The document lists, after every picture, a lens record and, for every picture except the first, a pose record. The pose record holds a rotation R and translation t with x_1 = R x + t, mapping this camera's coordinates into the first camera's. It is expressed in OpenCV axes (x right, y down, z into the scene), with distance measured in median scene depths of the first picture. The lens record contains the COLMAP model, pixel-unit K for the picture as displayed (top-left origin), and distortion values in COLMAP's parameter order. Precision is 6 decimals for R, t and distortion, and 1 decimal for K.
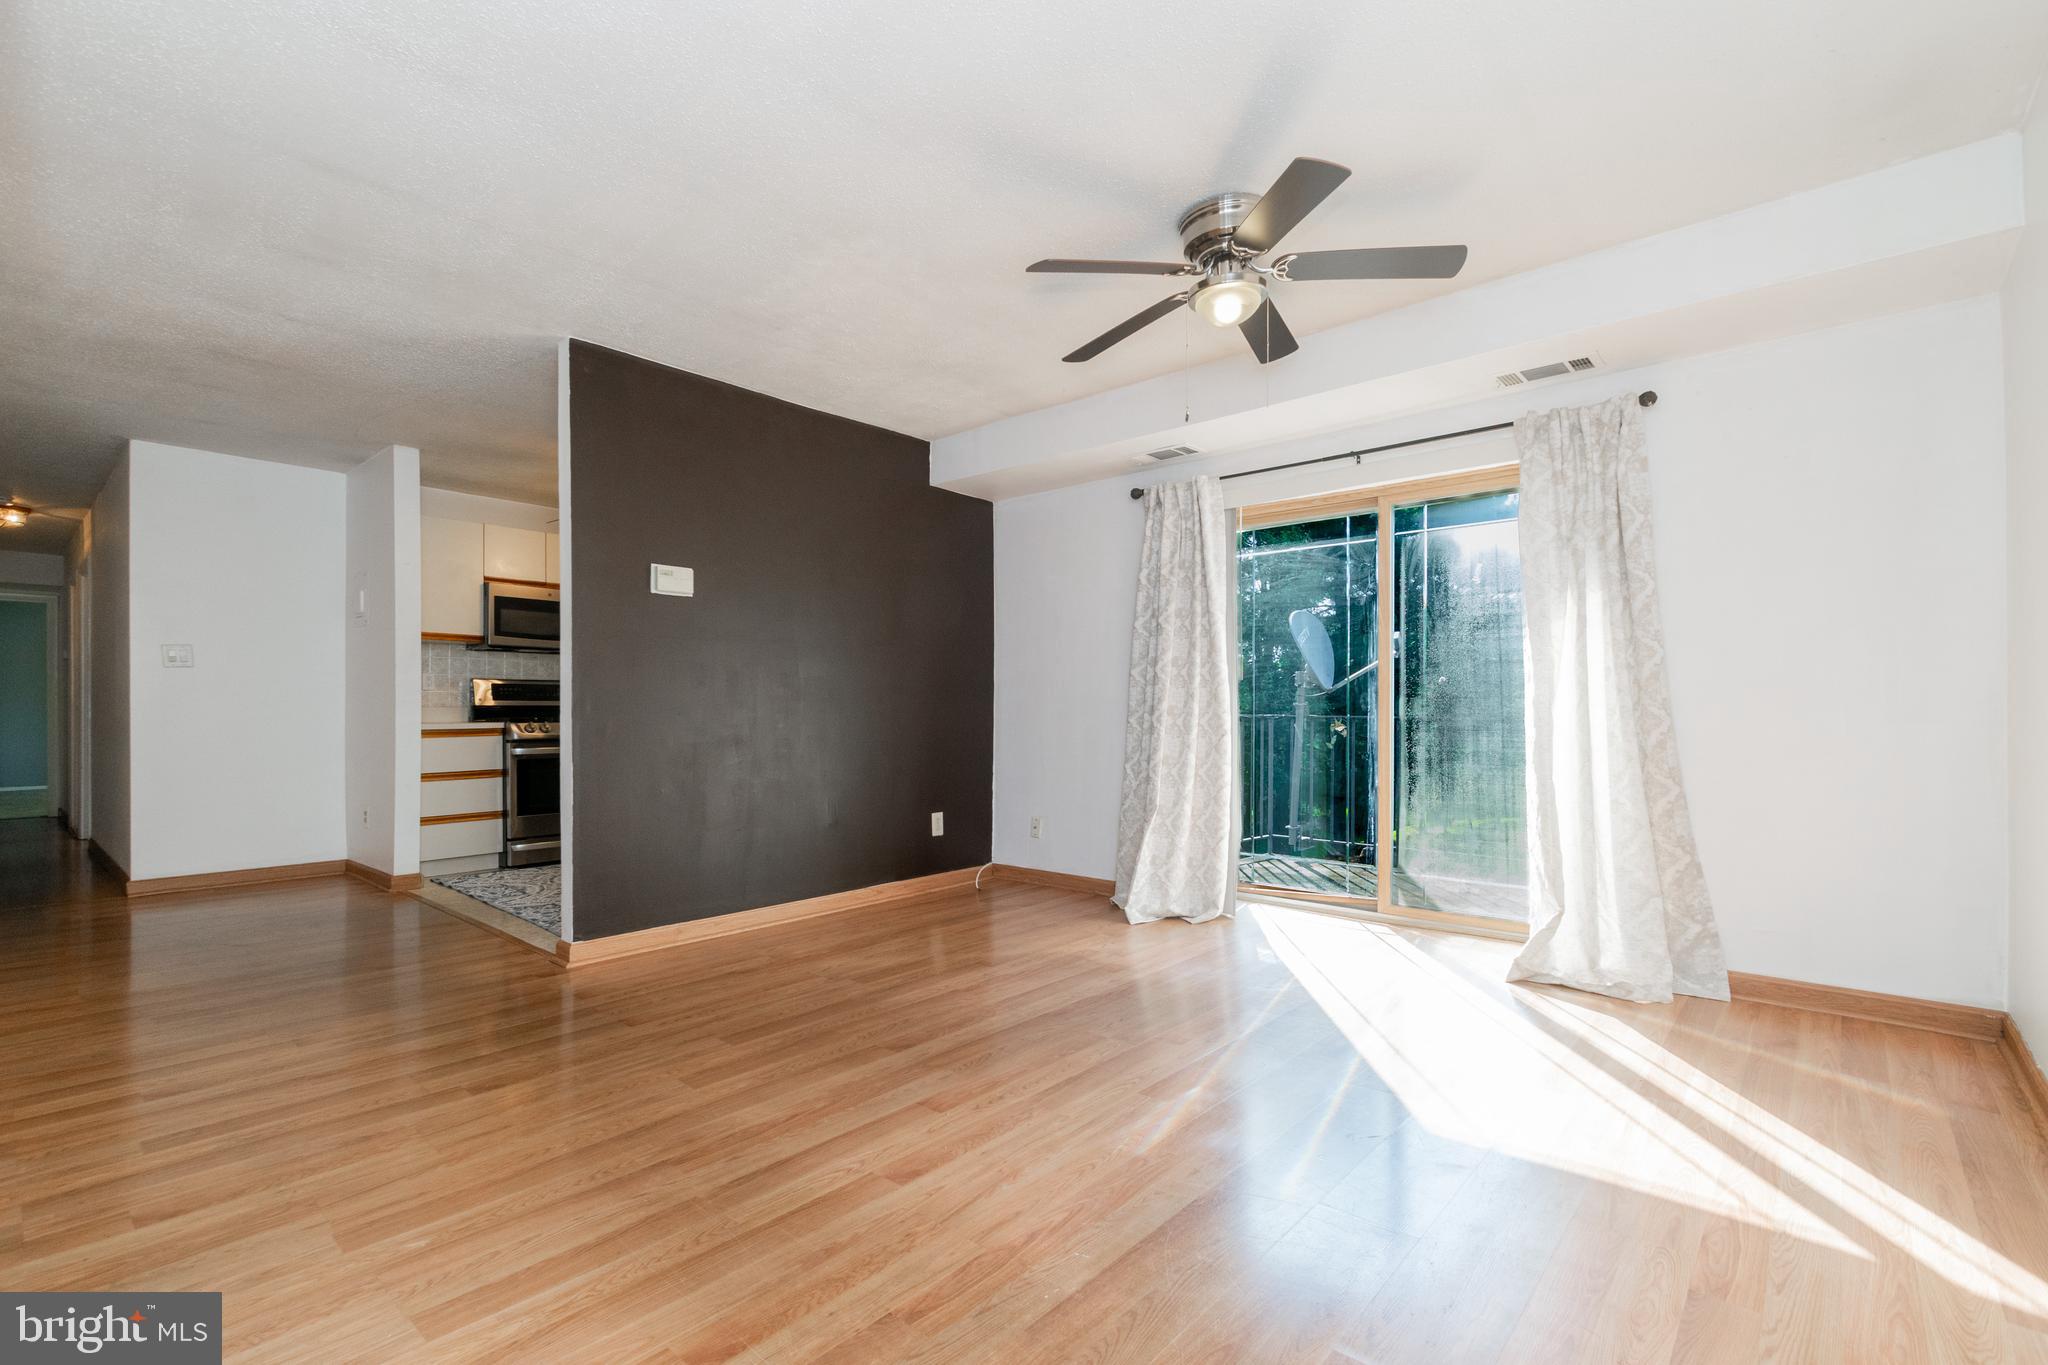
lens RADIAL K [[915.2, 0, 1020.5], [0, 915.2, 713.0], [0, 0, 1]] dist [0.001569, -0.000216]
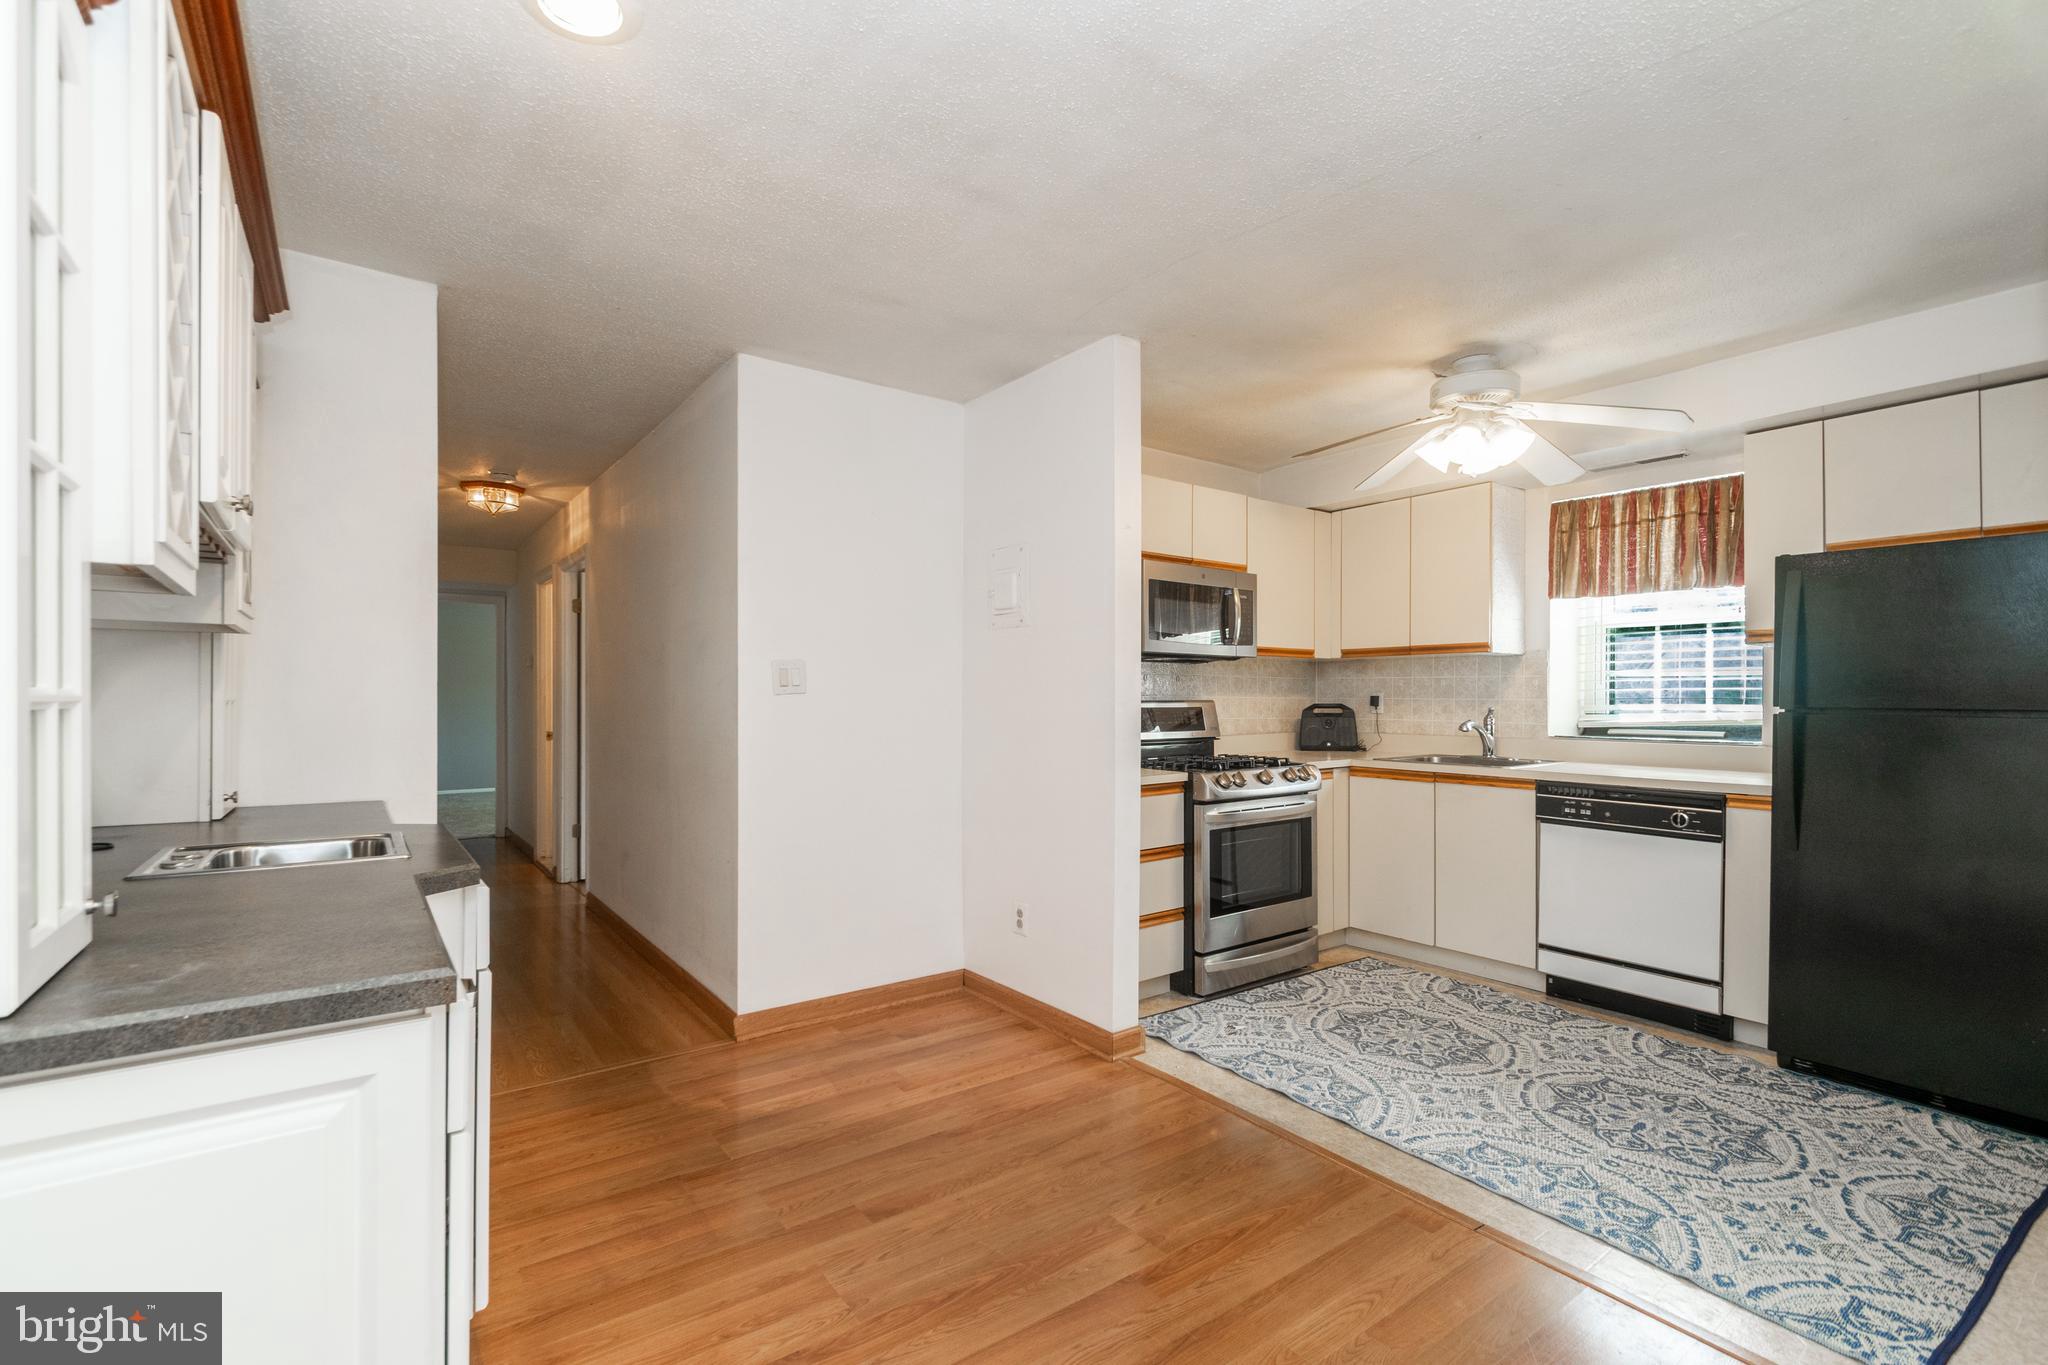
lens RADIAL K [[899.3, 0, 1005.4], [0, 899.3, 700.6], [0, 0, 1]] dist [0.002672, 0.000287]
pose [[0.975263, 0.003924, -0.221014, -0.666083], [-0.003055, 0.999986, 0.004275, -0.052333], [0.221028, -0.003494, 0.975261, 0.423490]]
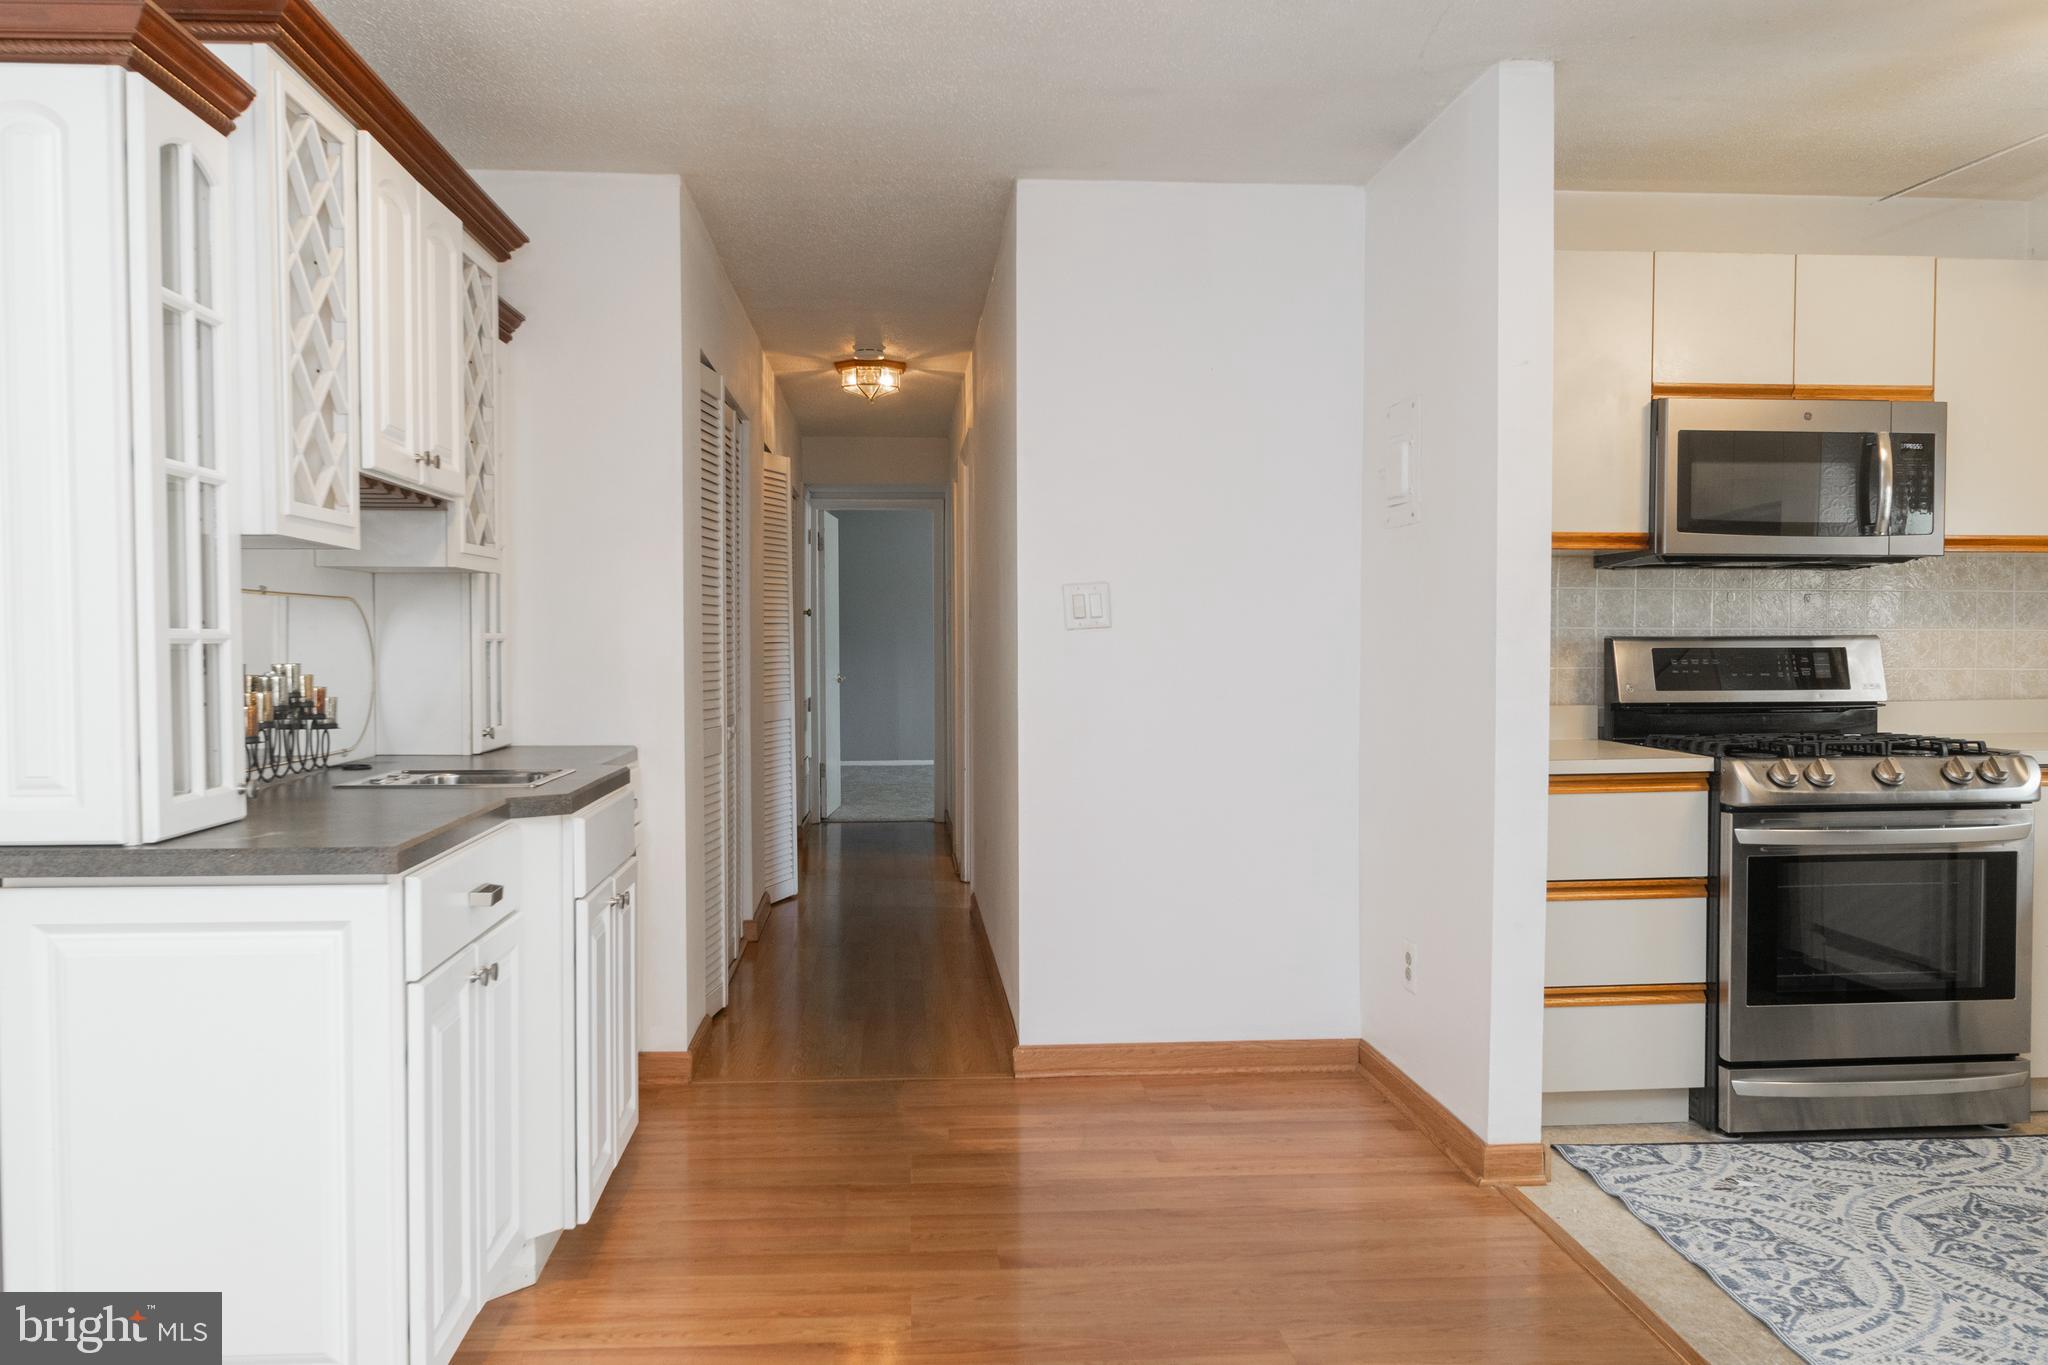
lens RADIAL K [[1531.7, 0, 1009.5], [0, 1531.7, 692.1], [0, 0, 1]] dist [-0.000941, -0.004238]
pose [[0.712436, 0.026055, -0.701253, -0.393086], [0.001771, 0.999241, 0.038927, -0.052061], [0.701735, -0.028975, 0.711849, 0.405871]]
